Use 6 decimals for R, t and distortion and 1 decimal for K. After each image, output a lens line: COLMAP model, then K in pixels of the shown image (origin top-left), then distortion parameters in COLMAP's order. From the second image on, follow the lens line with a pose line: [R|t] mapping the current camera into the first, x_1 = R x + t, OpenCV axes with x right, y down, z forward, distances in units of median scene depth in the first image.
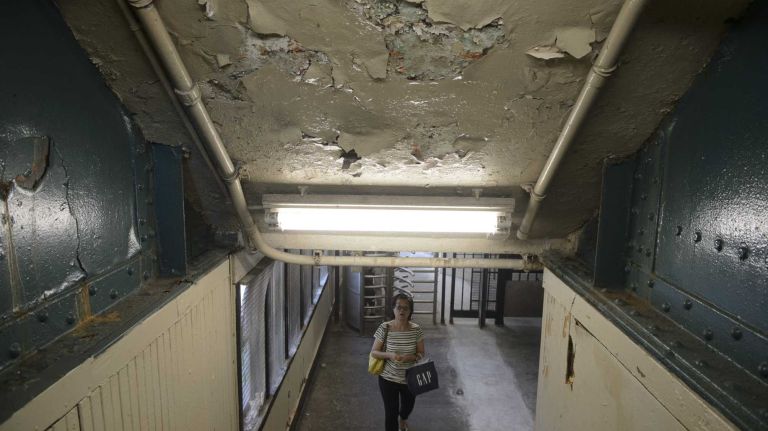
lens RADIAL K [[520.5, 0, 385.6], [0, 520.5, 215.6], [0, 0, 1]] dist [-0.050156, 0.000825]
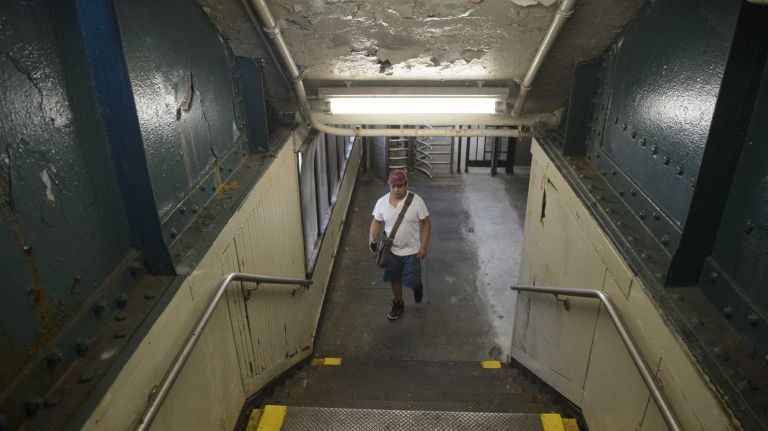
lens RADIAL K [[520.5, 0, 384.9], [0, 520.5, 214.7], [0, 0, 1]] dist [-0.050156, 0.000825]
pose [[0.999100, -0.011745, -0.040750, -0.017367], [0.023075, 0.956746, 0.290008, -0.122027], [0.035581, -0.290687, 0.956156, -0.388351]]
